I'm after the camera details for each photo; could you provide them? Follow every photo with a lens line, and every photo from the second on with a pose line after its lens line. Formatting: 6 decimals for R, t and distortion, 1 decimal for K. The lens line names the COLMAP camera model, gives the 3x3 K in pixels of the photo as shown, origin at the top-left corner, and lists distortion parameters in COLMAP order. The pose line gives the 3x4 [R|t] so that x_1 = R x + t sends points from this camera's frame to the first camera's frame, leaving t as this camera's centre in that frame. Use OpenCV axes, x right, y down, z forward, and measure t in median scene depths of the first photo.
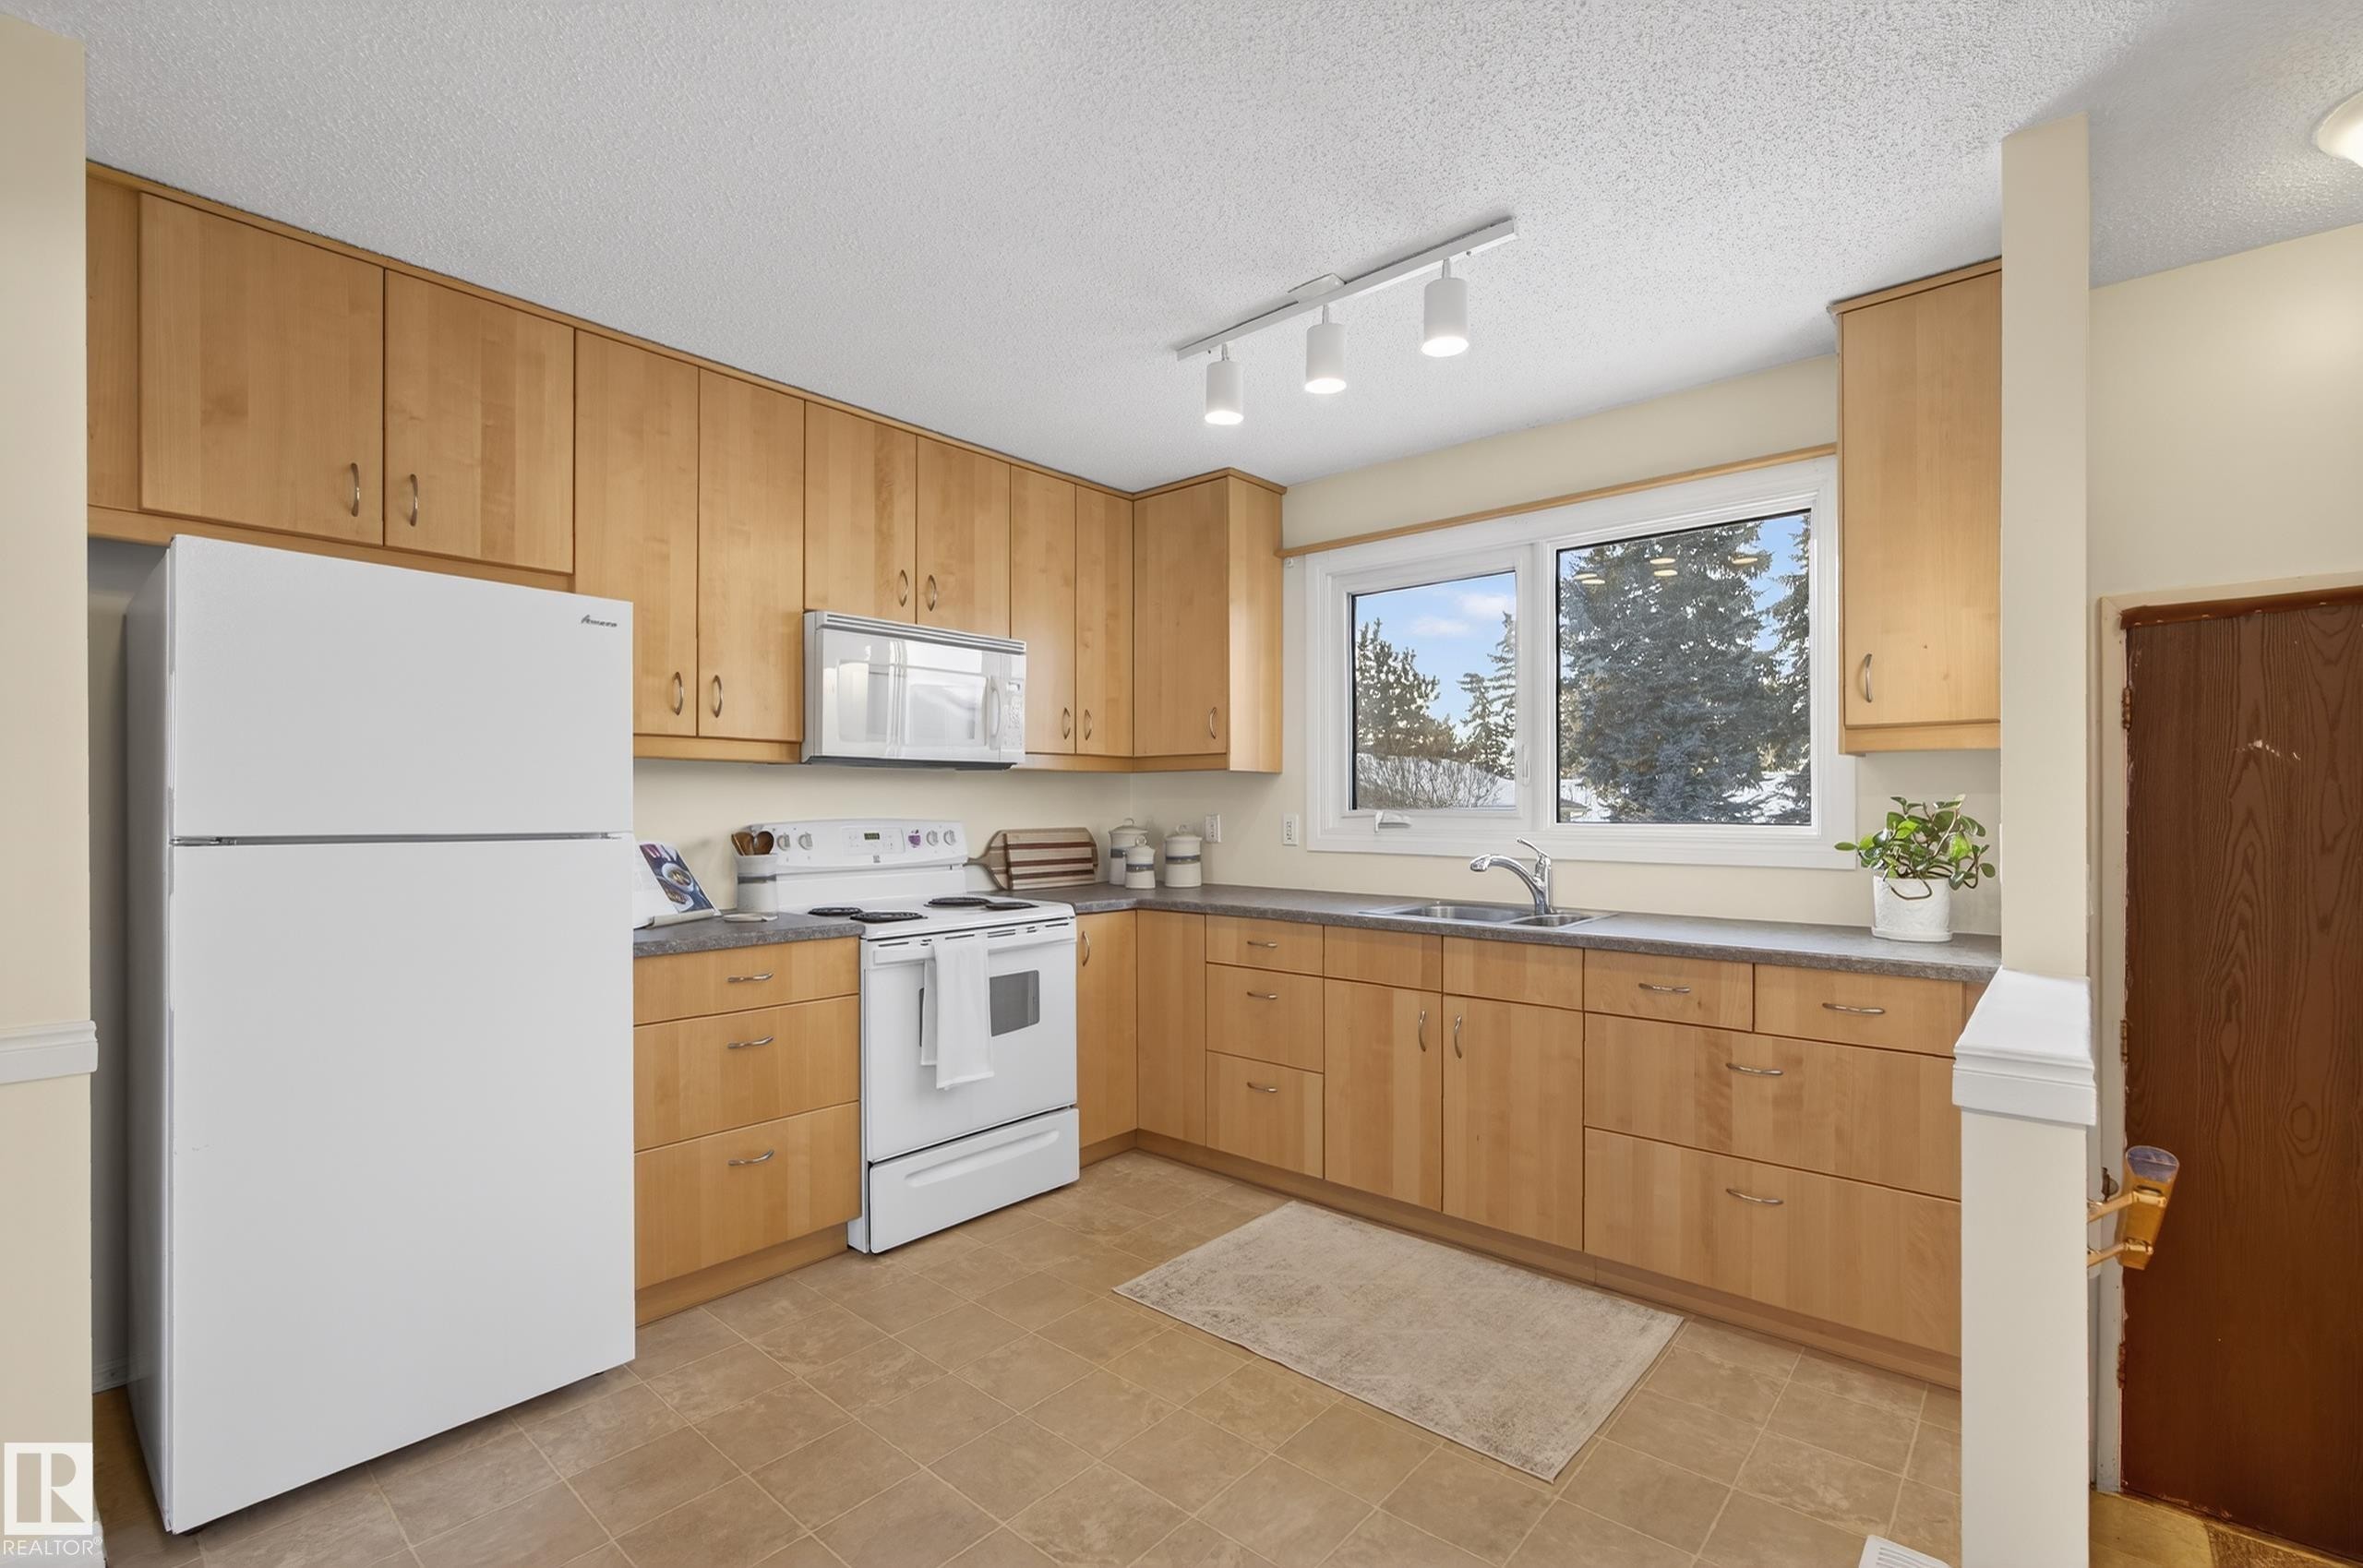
lens RADIAL K [[1041.6, 0, 1167.6], [0, 1041.6, 803.4], [0, 0, 1]] dist [-0.003268, 0.001040]
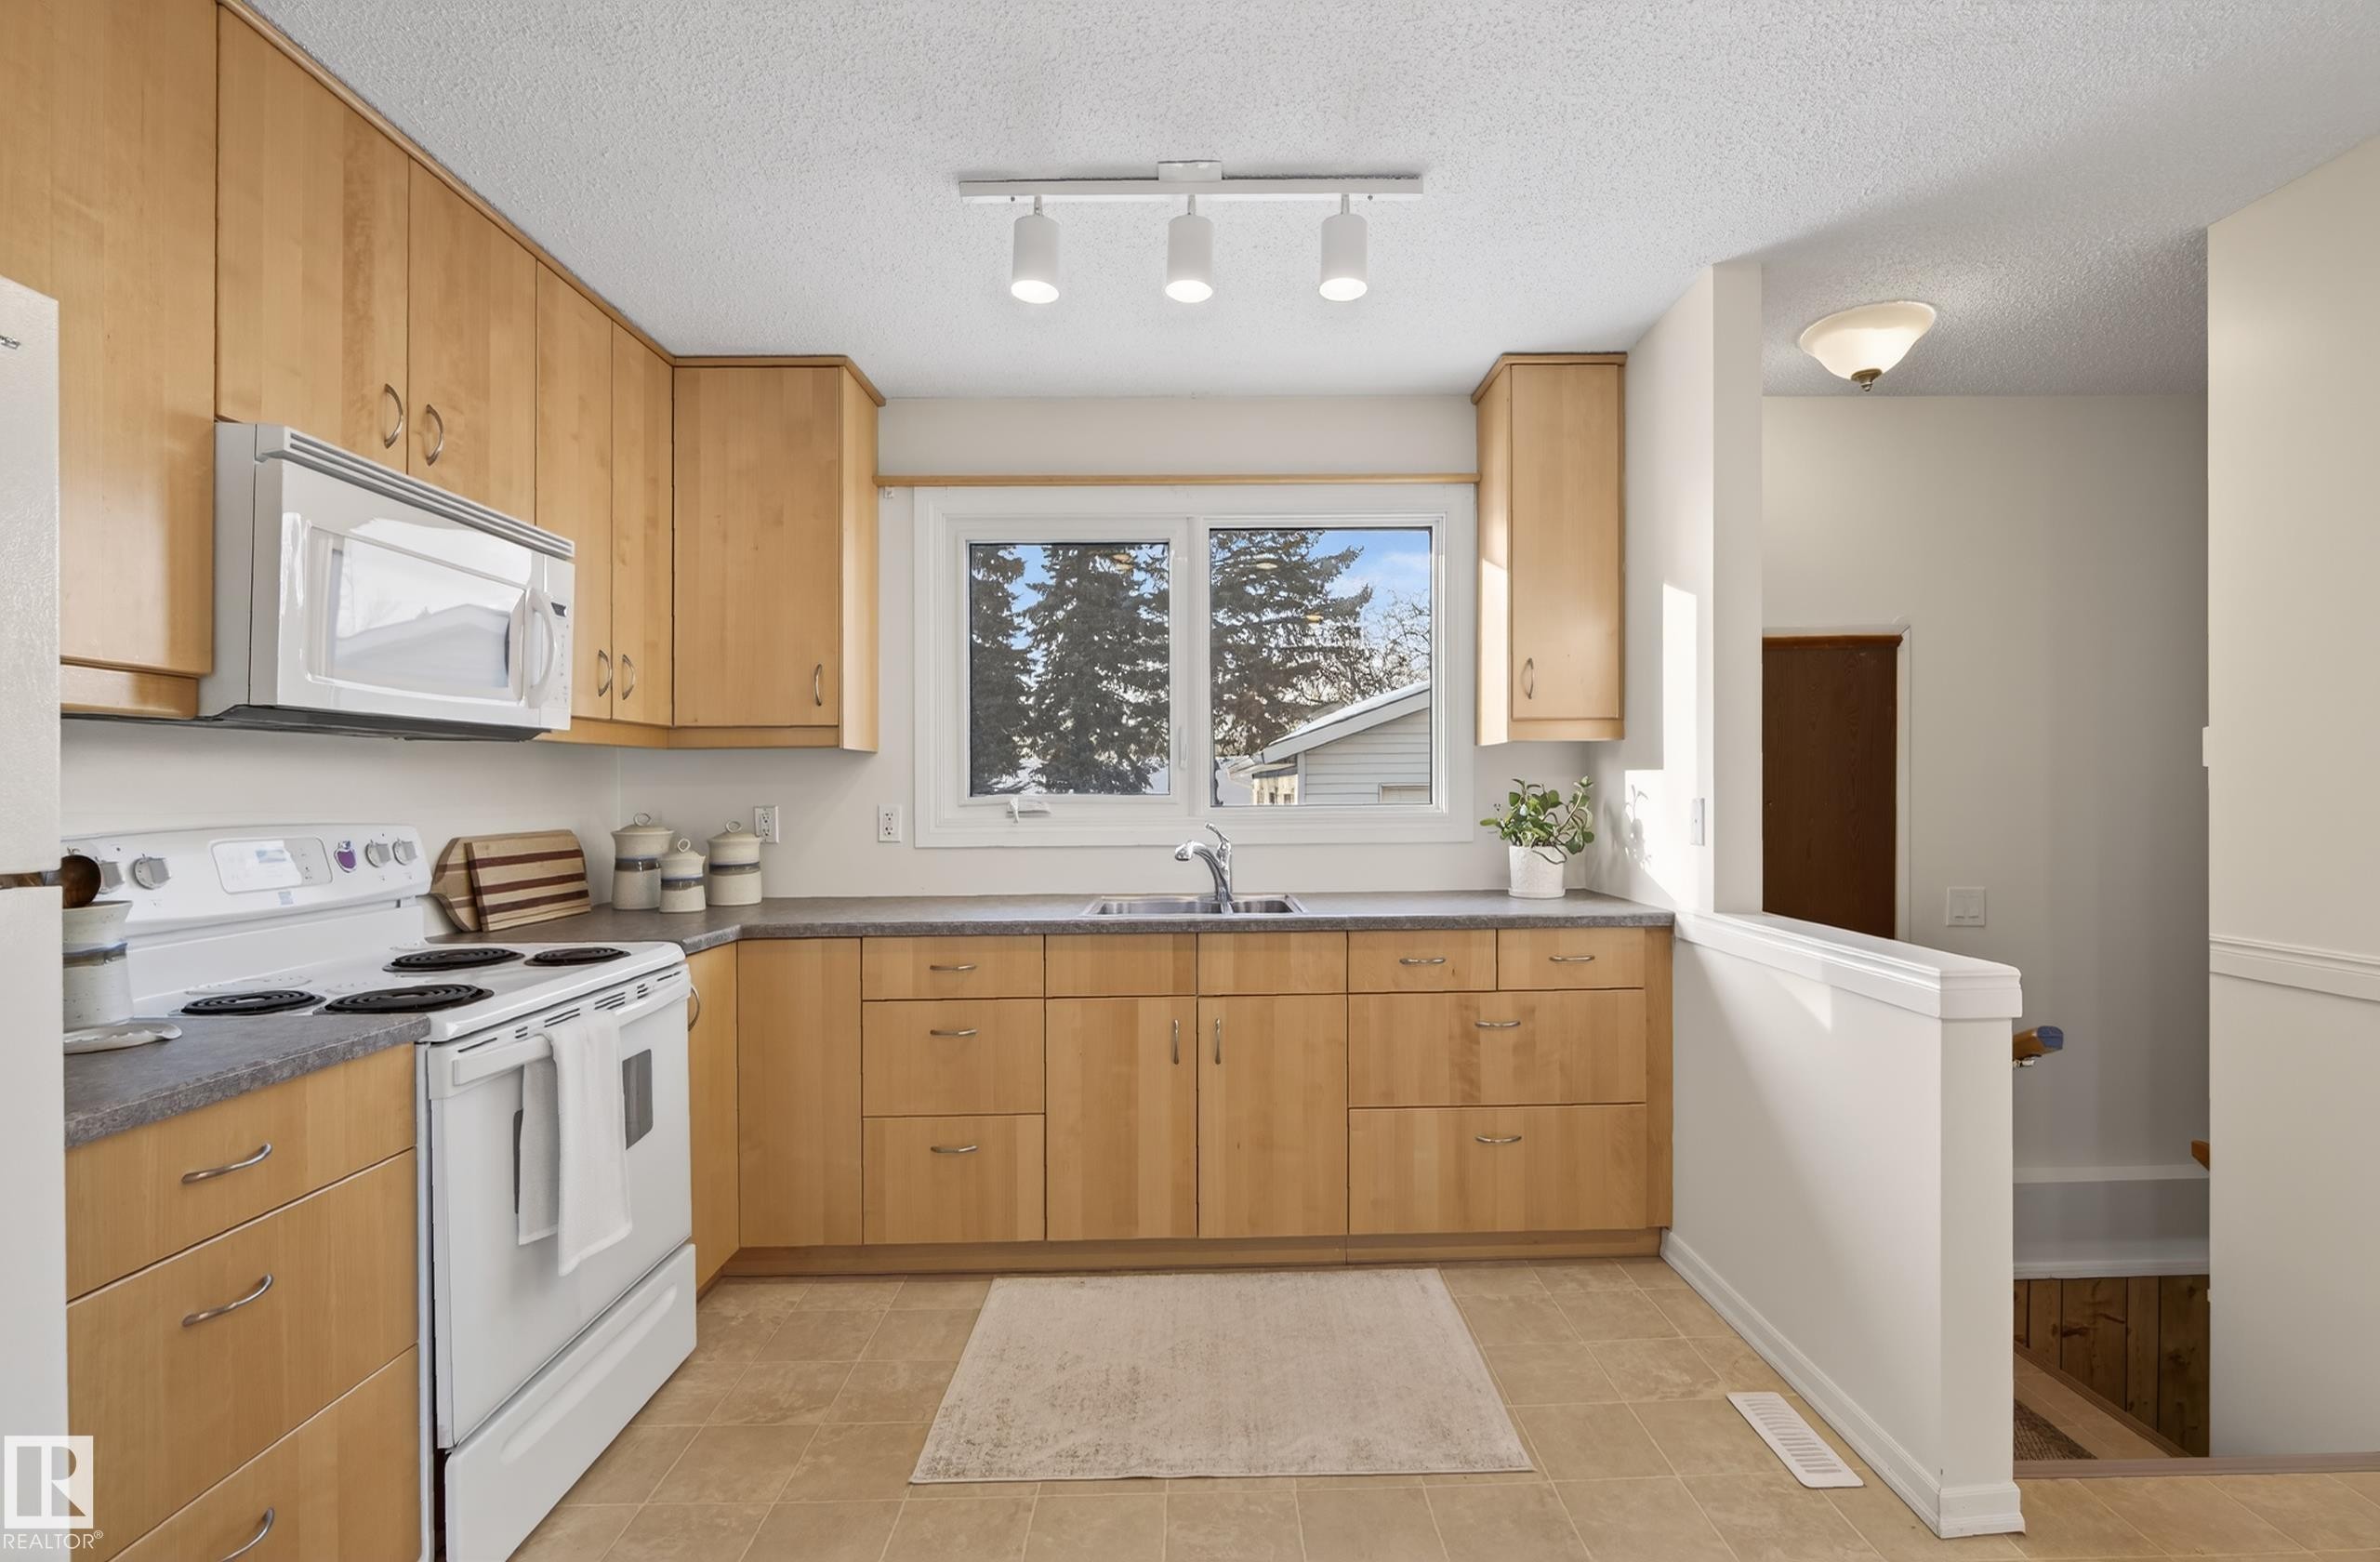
lens RADIAL K [[1071.3, 0, 1214.7], [0, 1071.3, 785.6], [0, 0, 1]] dist [-0.007175, 0.000853]
pose [[0.734438, -0.005623, 0.678653, -0.345630], [0.009287, 0.999955, -0.001765, -0.000018], [-0.678612, 0.007599, 0.734457, 0.290644]]
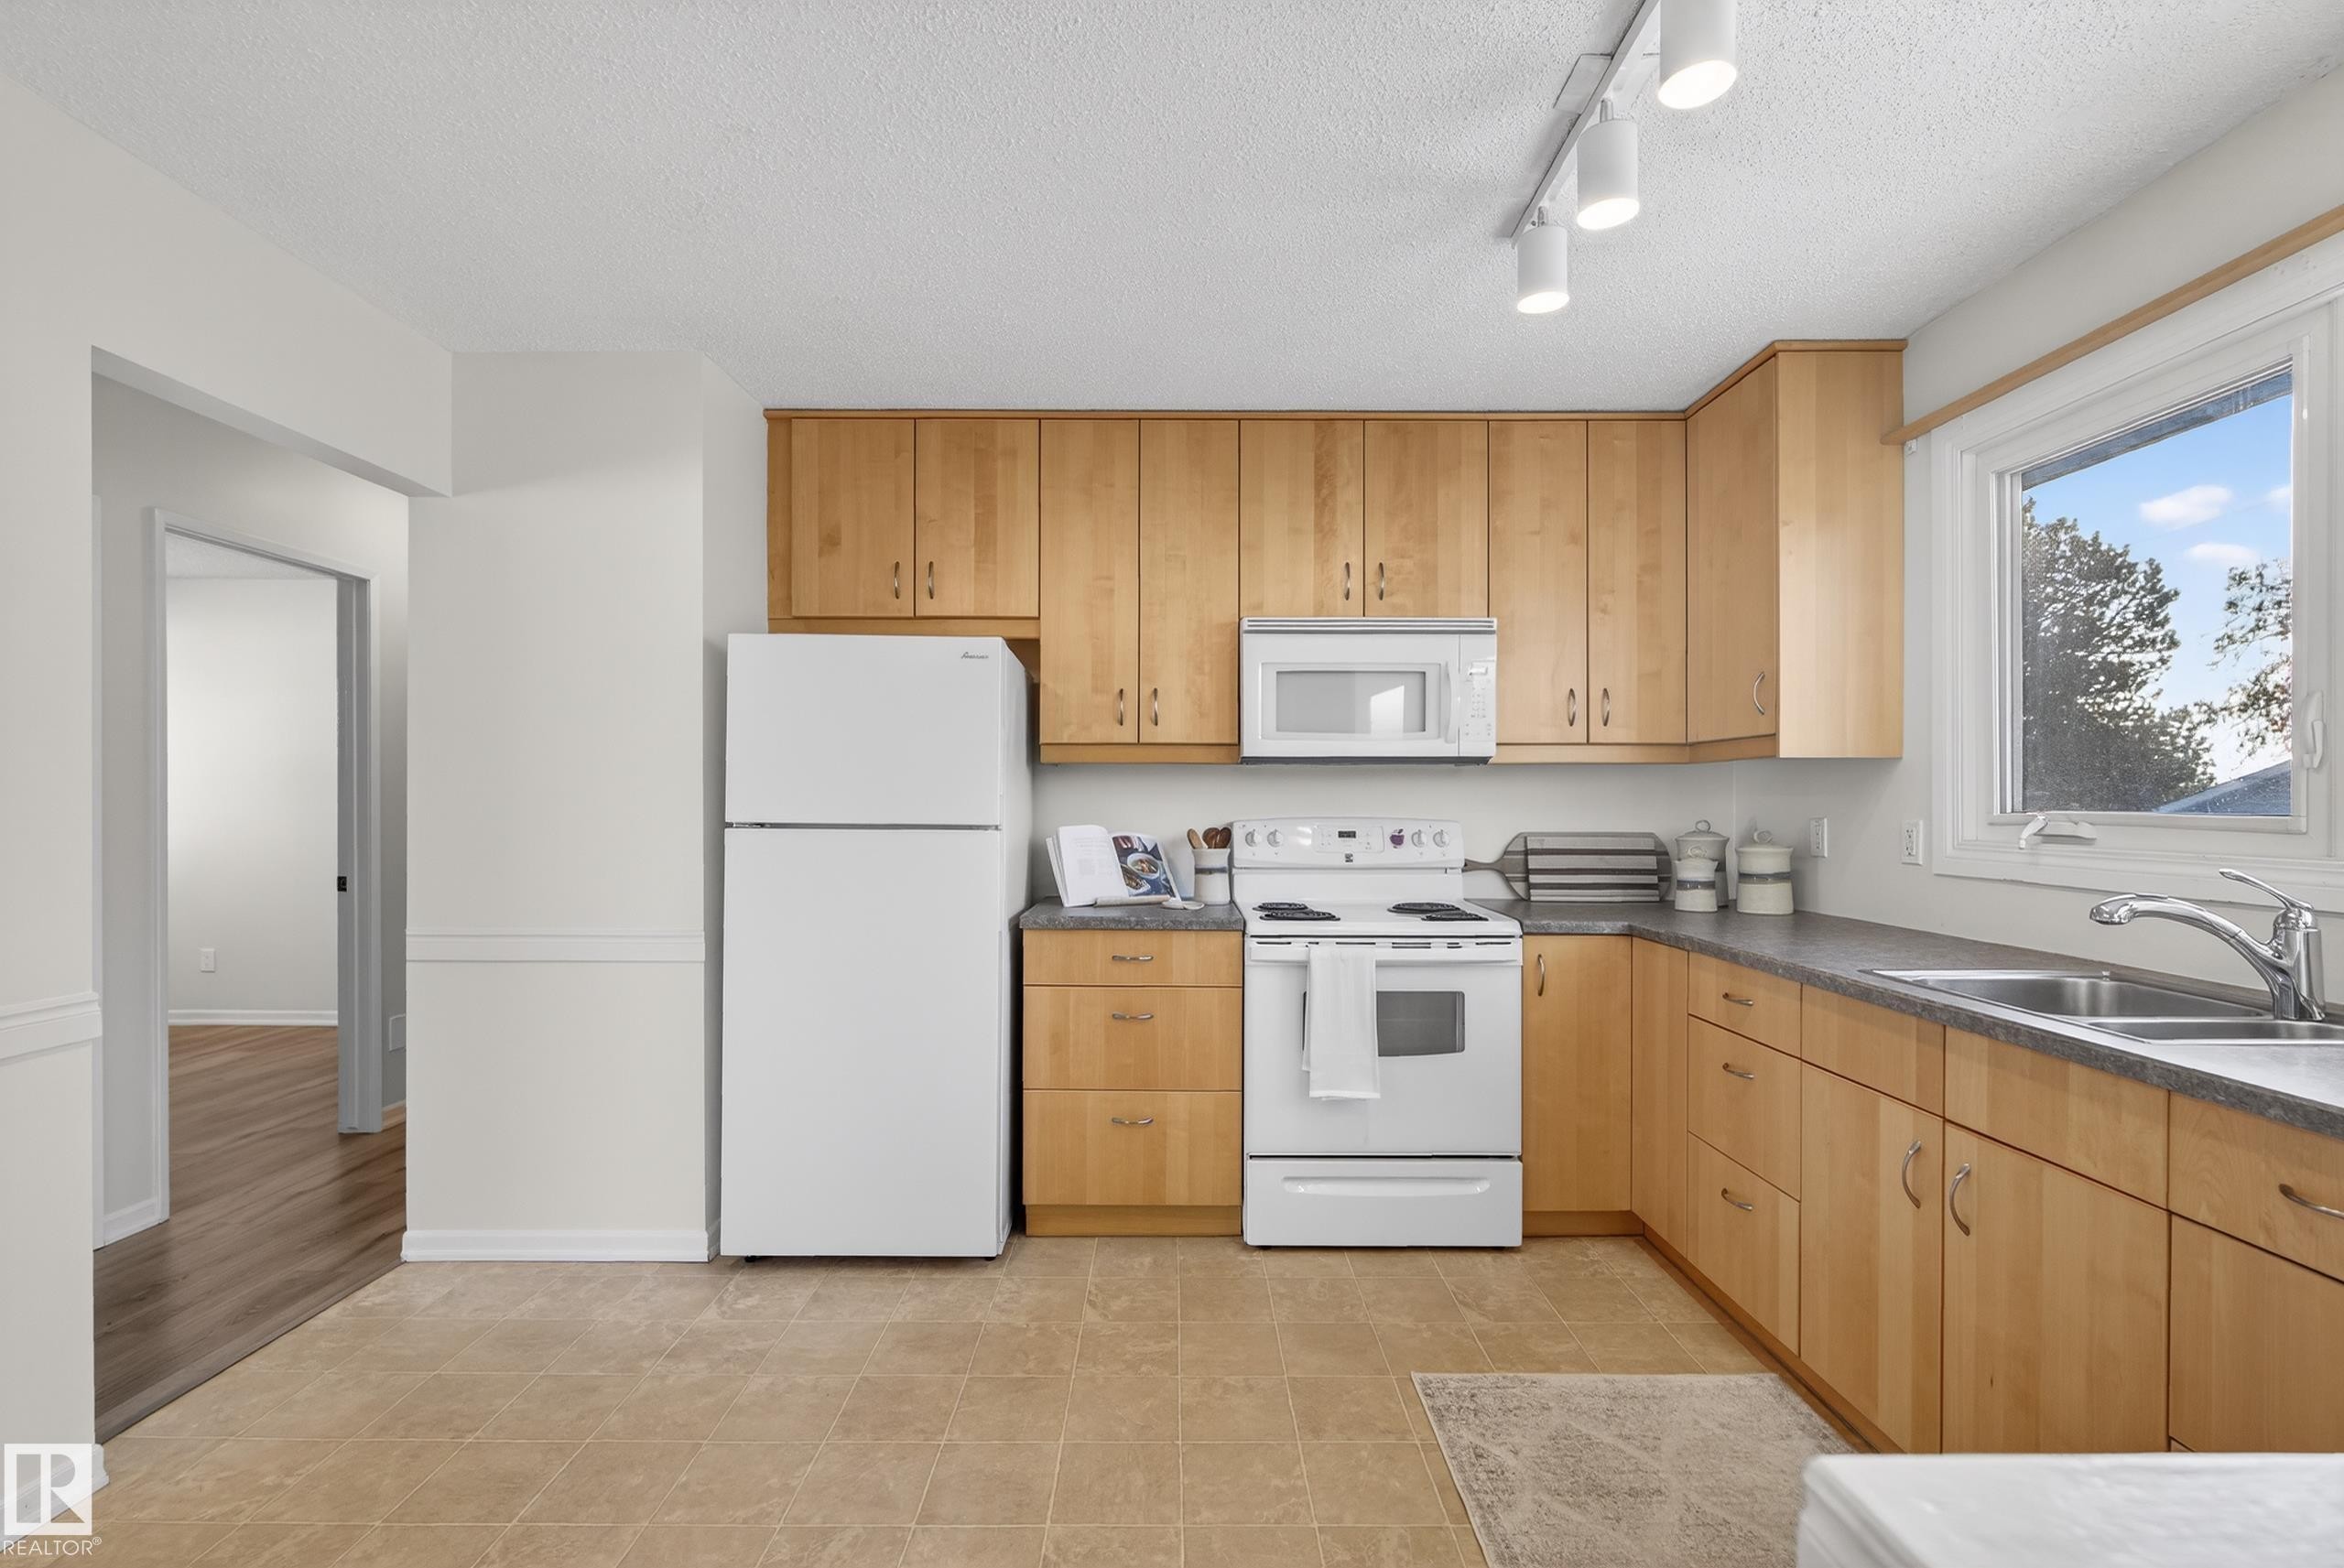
lens RADIAL K [[1033.1, 0, 1187.7], [0, 1033.1, 800.2], [0, 0, 1]] dist [-0.003268, 0.001040]
pose [[0.666075, 0.000947, -0.745884, 0.403353], [-0.002110, 0.999998, -0.000615, -0.000809], [0.745882, 0.001983, 0.666075, 0.266826]]
